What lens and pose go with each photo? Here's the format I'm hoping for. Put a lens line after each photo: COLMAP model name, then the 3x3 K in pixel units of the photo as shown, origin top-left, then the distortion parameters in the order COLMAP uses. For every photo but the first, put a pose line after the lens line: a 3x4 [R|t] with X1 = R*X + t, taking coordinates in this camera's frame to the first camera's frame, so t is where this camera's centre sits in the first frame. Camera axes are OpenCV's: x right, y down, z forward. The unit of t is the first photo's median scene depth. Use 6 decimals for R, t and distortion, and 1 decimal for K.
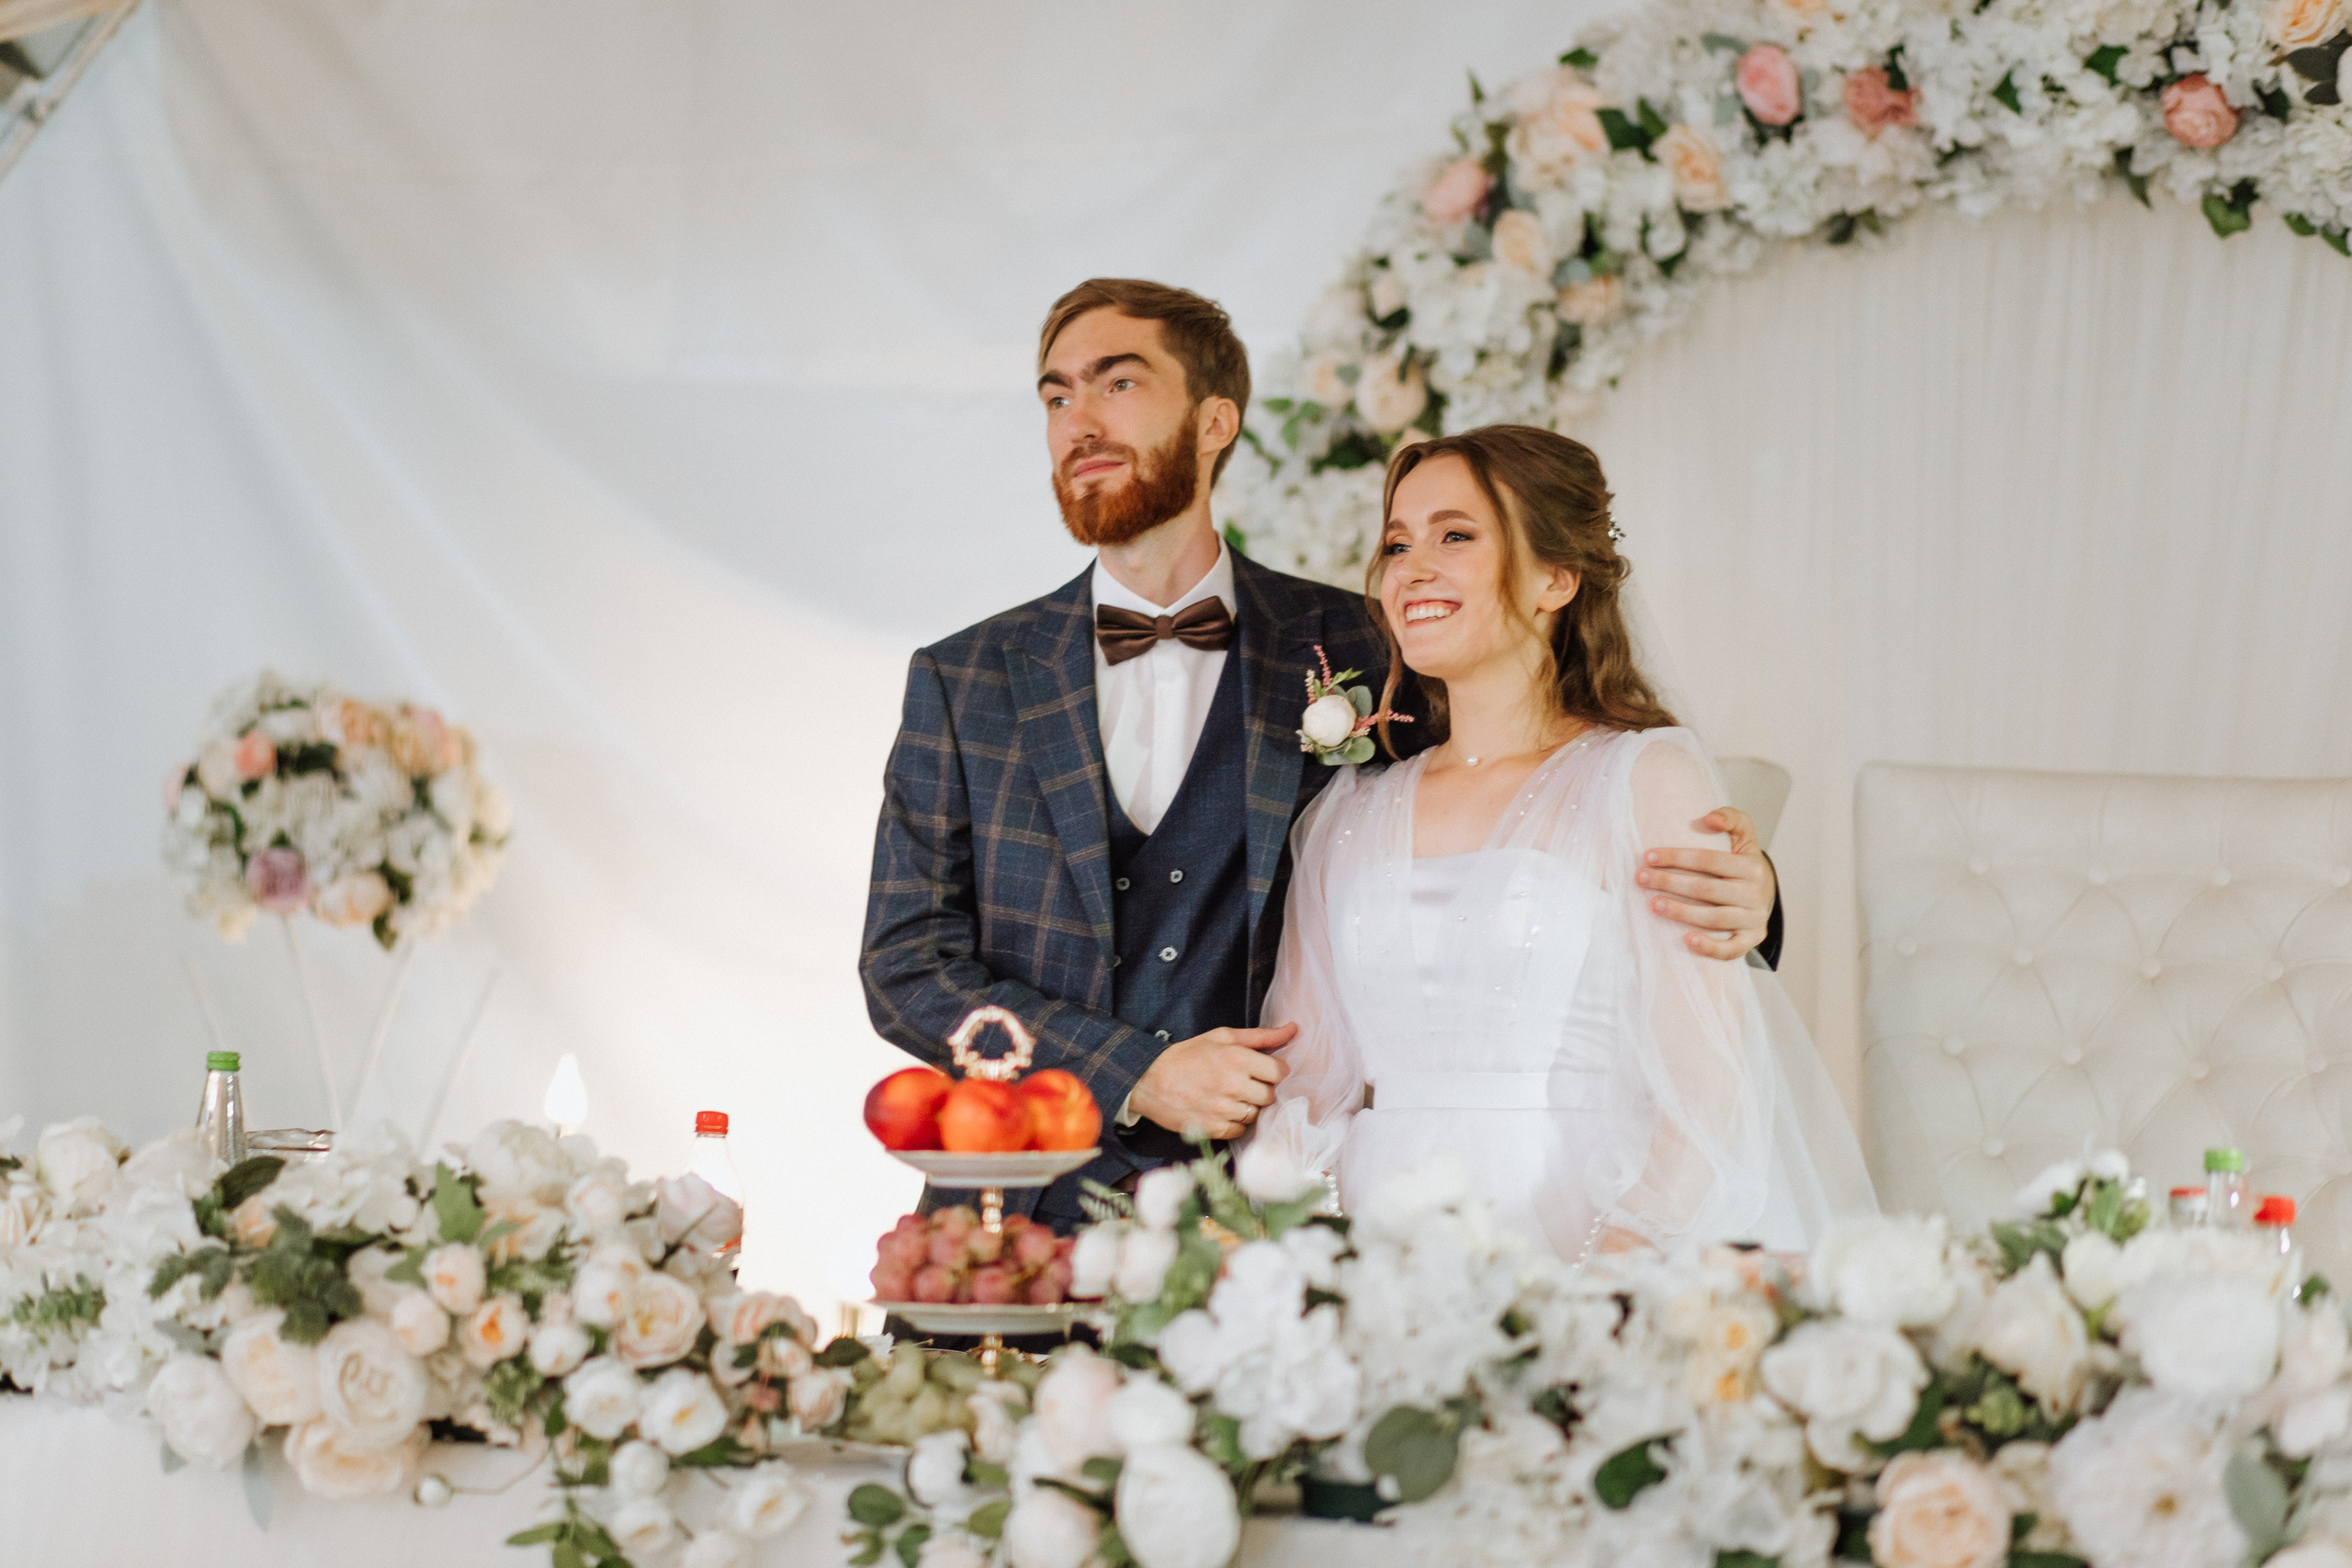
lens RADIAL K [[5767.9, 0, 1176.0], [0, 5767.9, 784.0], [0, 0, 1]] dist [-0.013130, -1.882619]
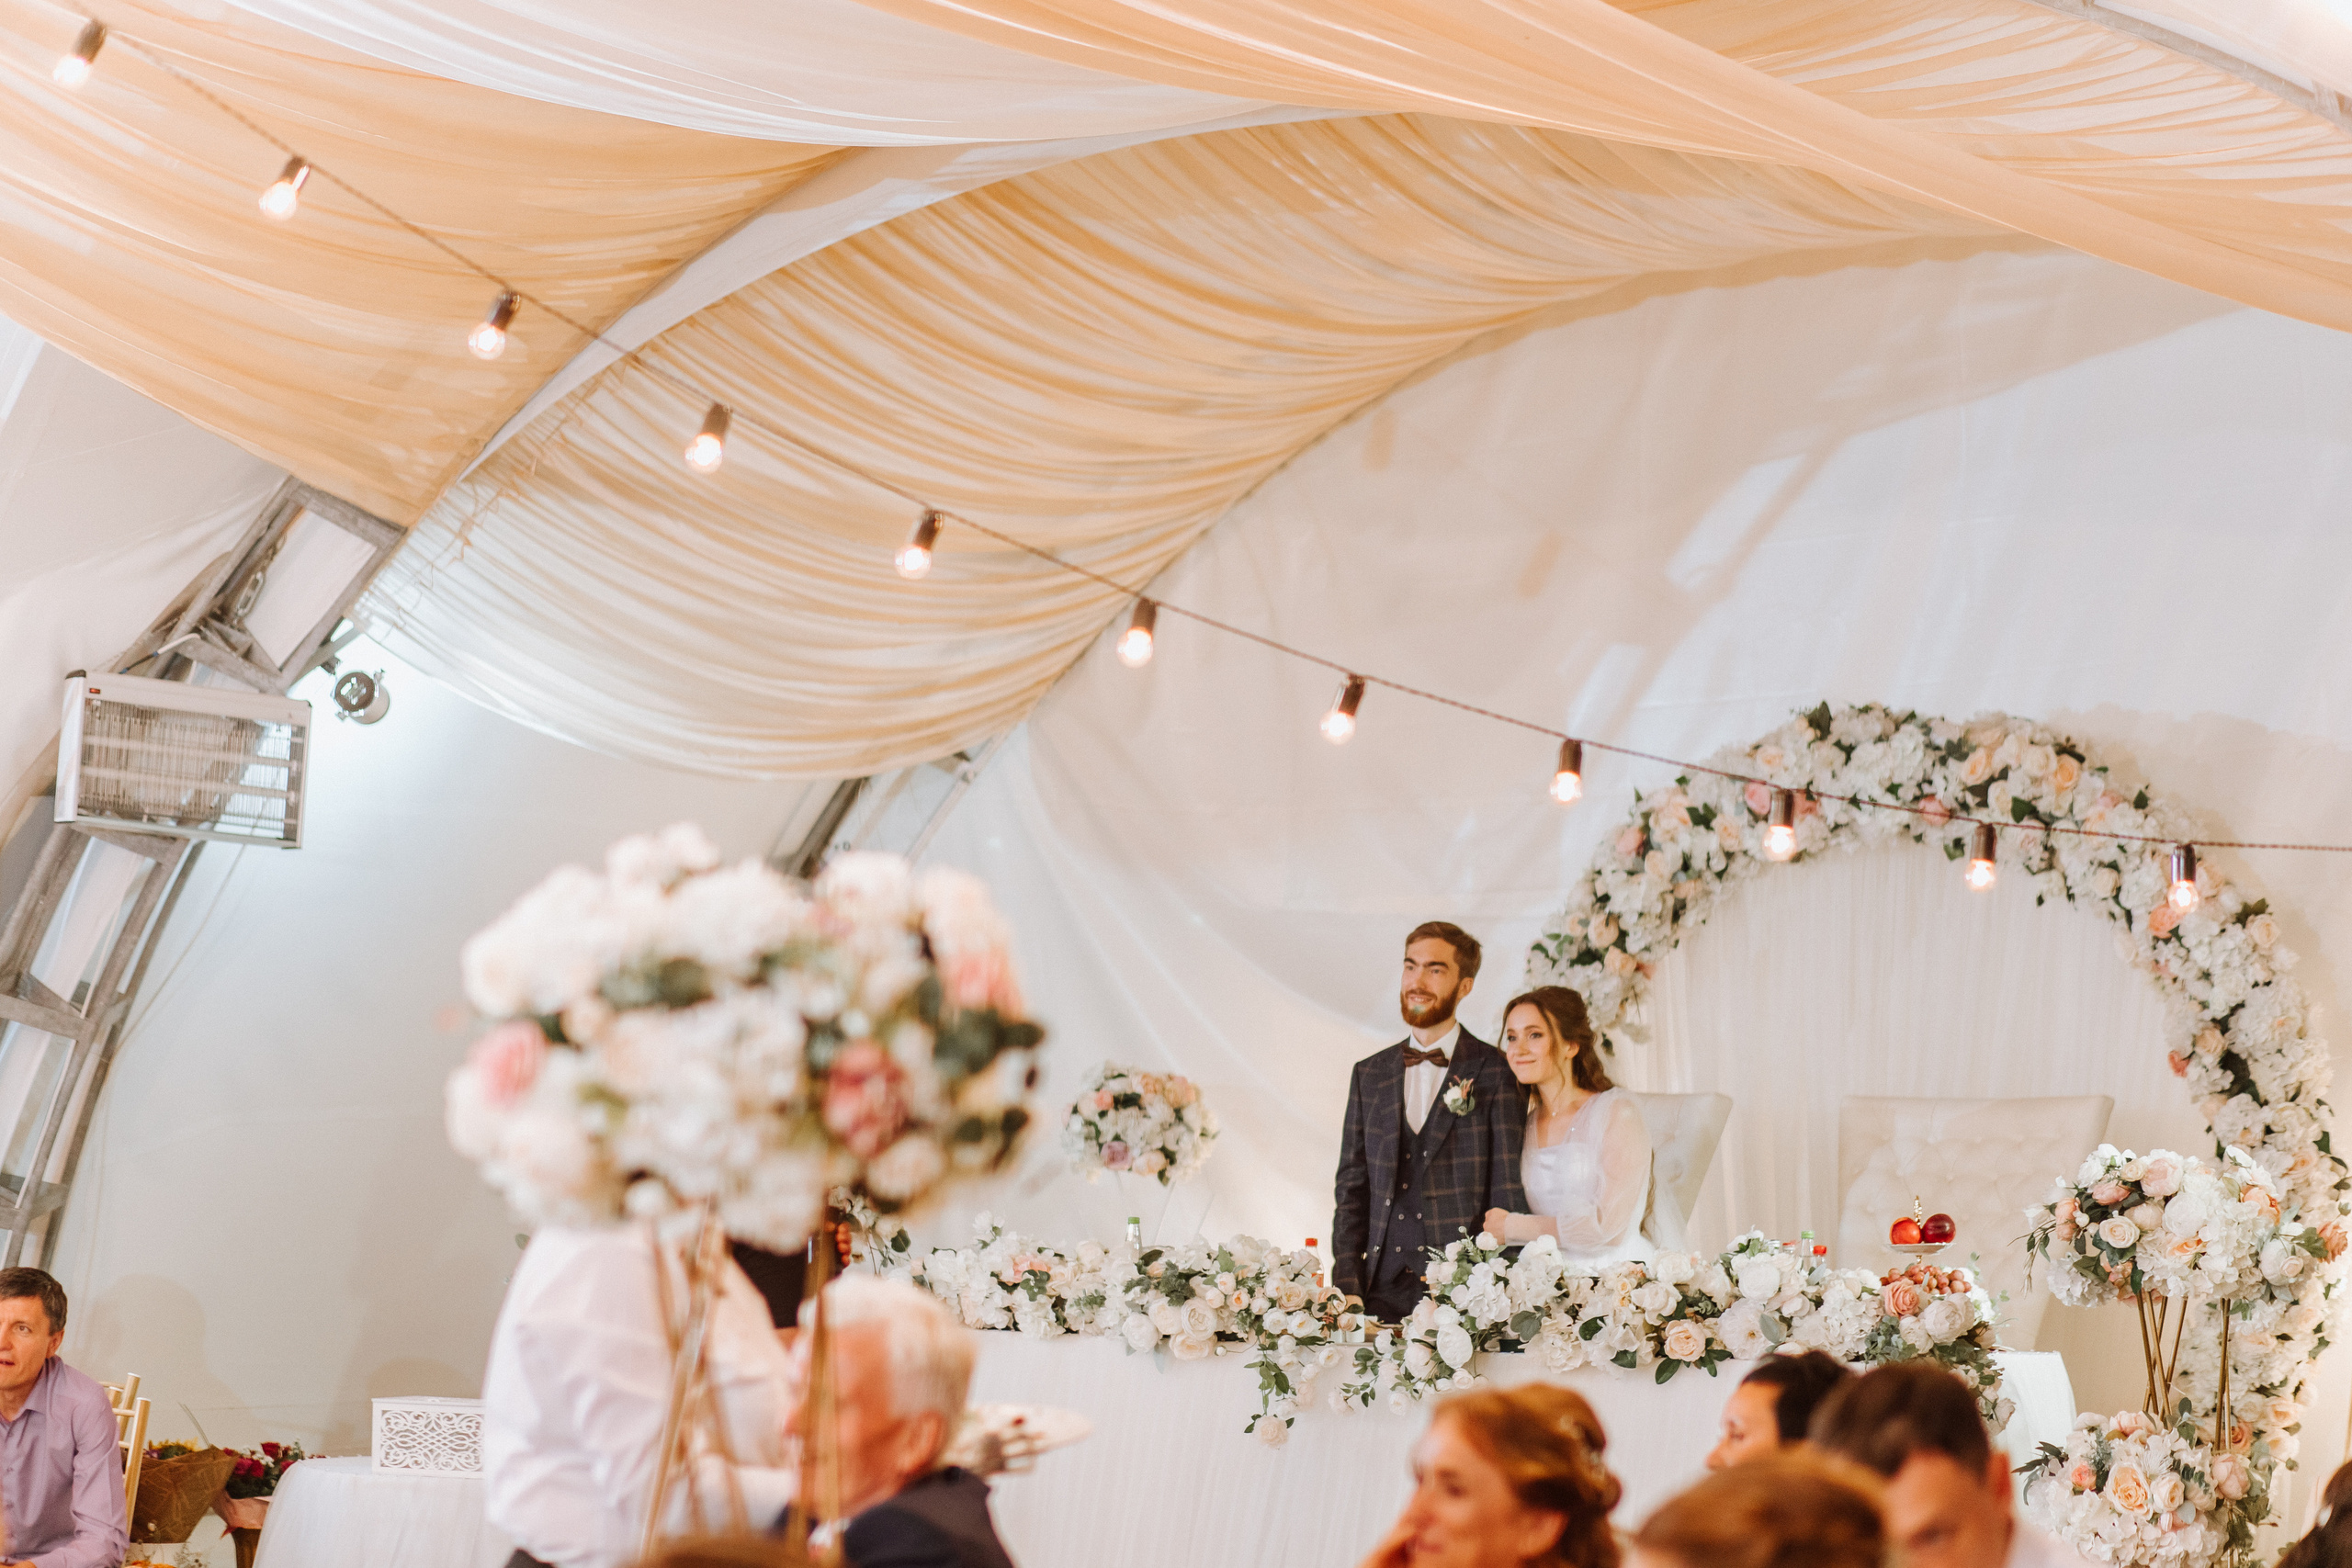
lens RADIAL K [[5767.9, 0, 1176.0], [0, 5767.9, 784.0], [0, 0, 1]] dist [-0.013130, -1.882619]
pose [[0.994224, -0.025919, -0.104145, 0.113487], [0.021060, 0.998650, -0.047486, -0.022331], [0.105235, 0.045018, 0.993428, -1.339286]]
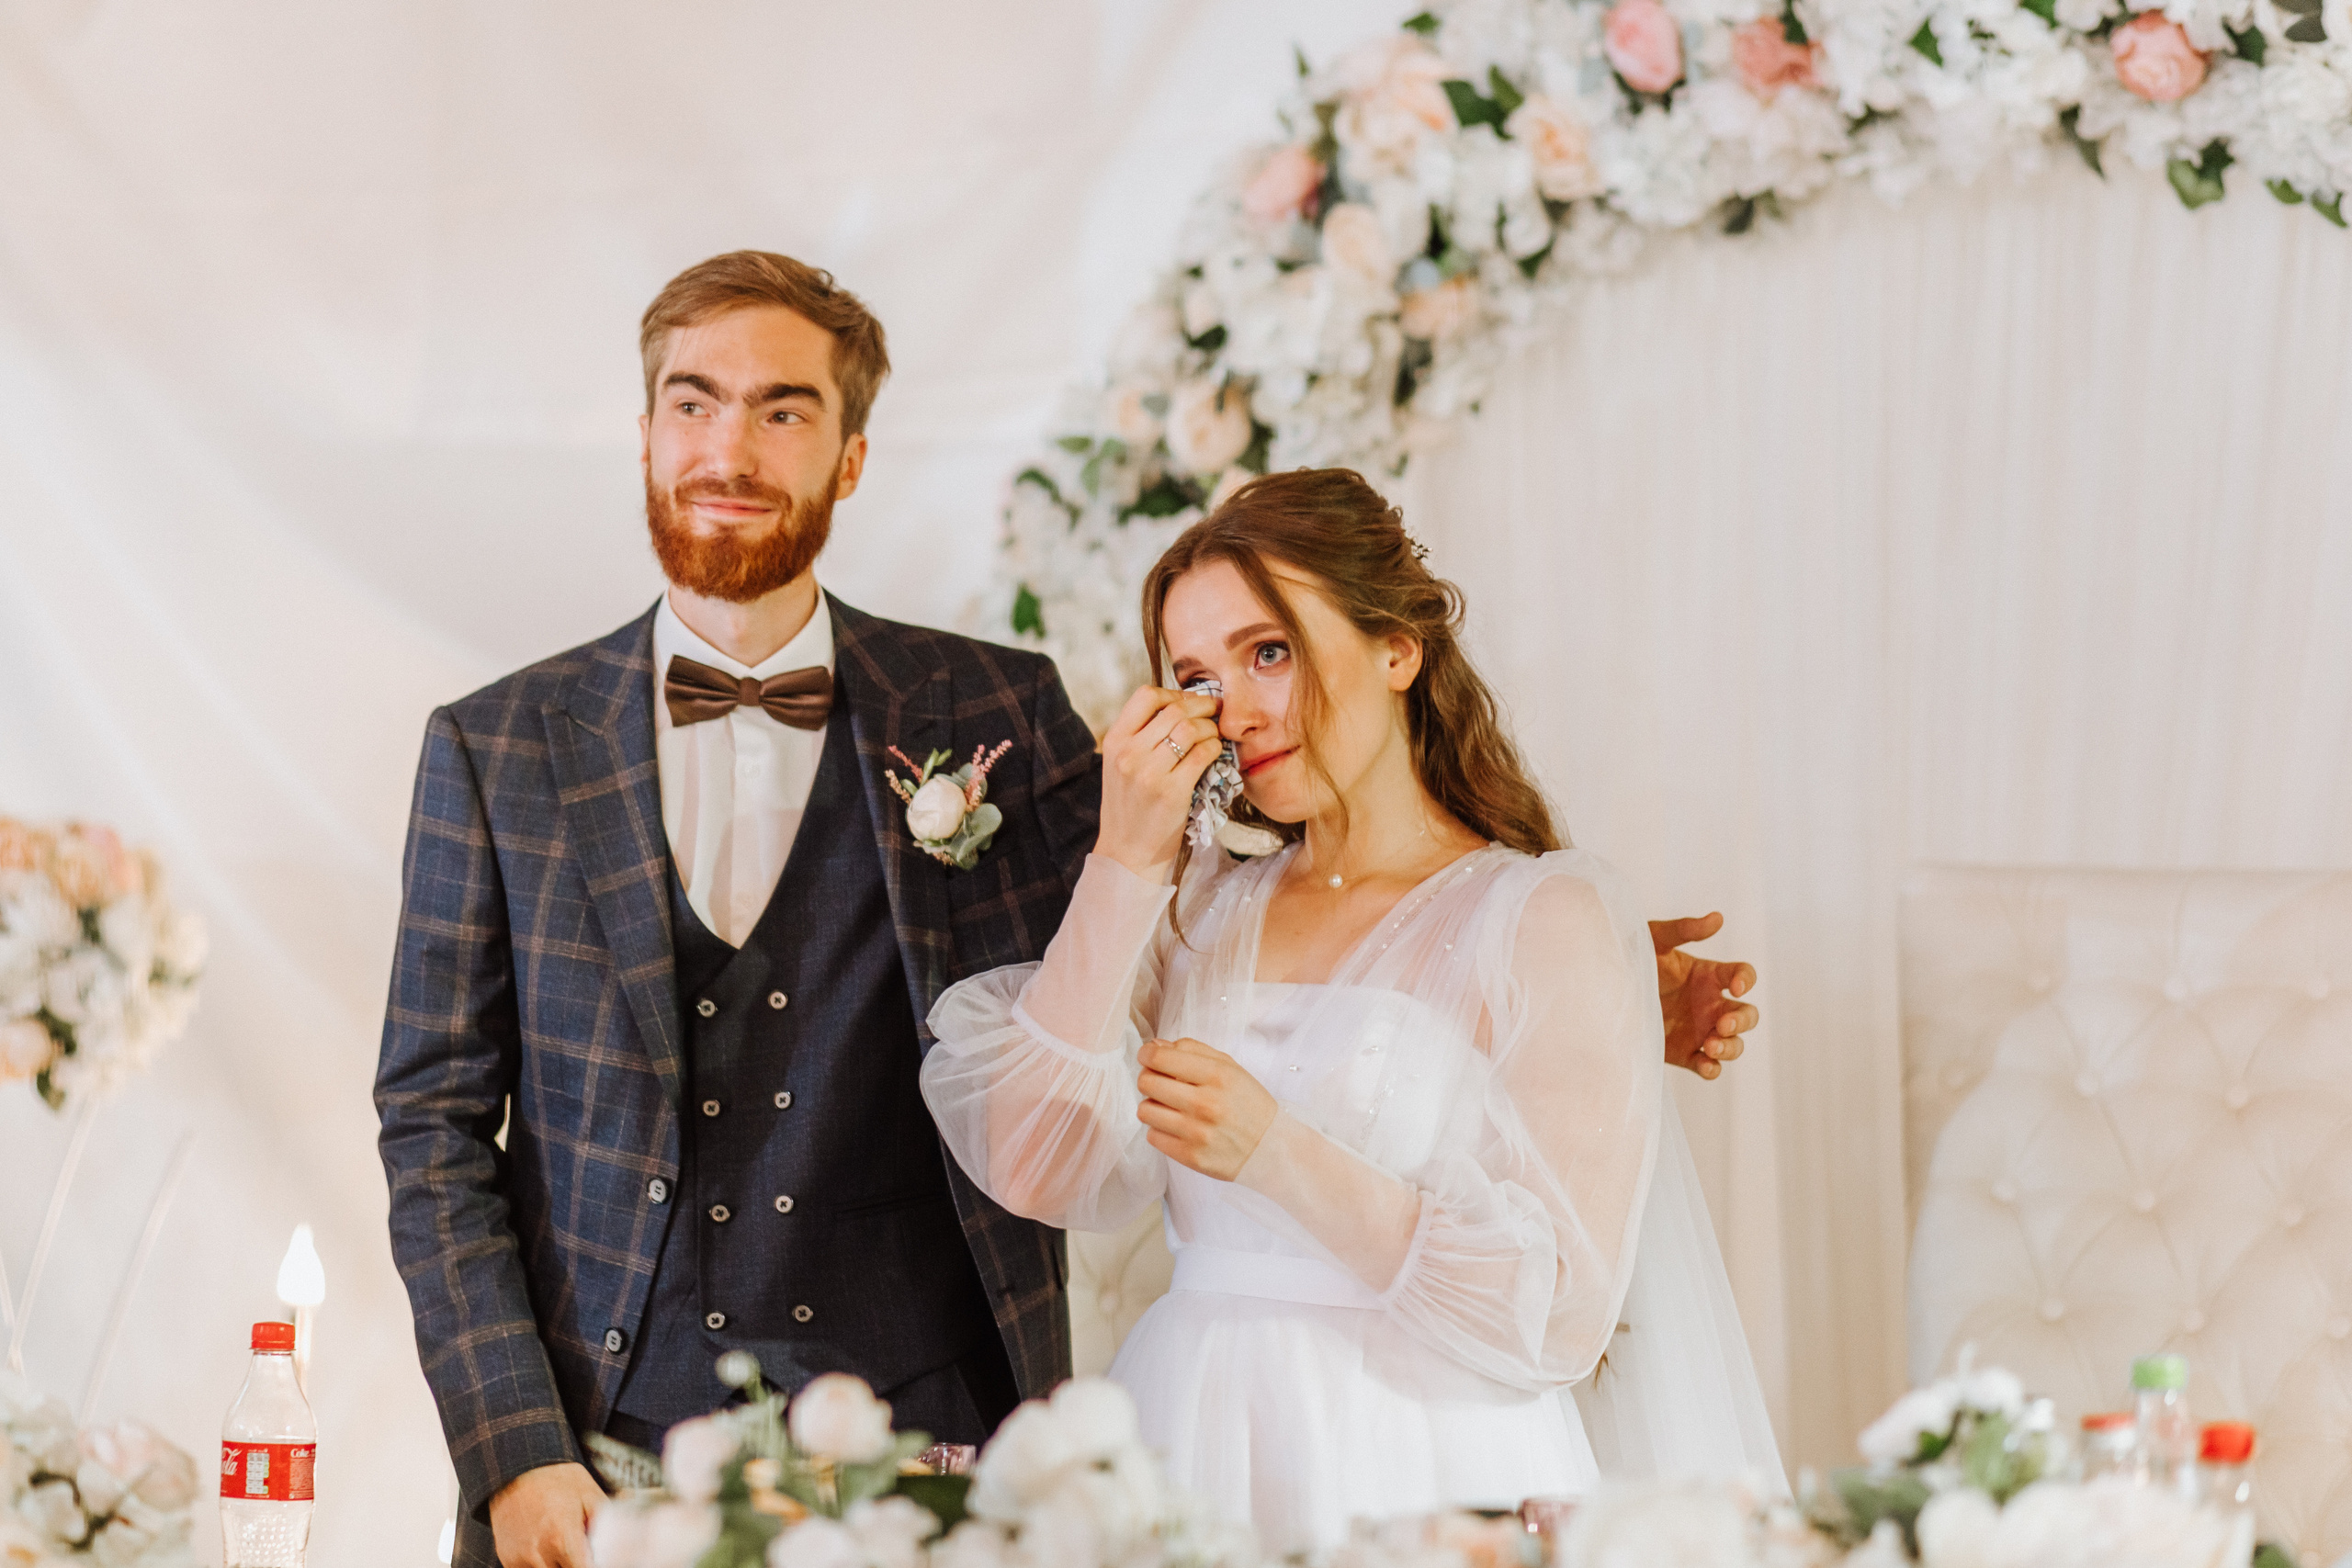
lens RADIAL K [[5904.6, 0, 1093.9], [0, 5904.6, 786.0], [0, 0, 1]] dist [0.010000, -1.713725]
pose [[0.999430, -0.019711, -0.027417, 0.045421], [0.019071, 0.999544, -0.023398, 0.004515], [0.027865, 0.022862, 0.999350, 0.149026]]
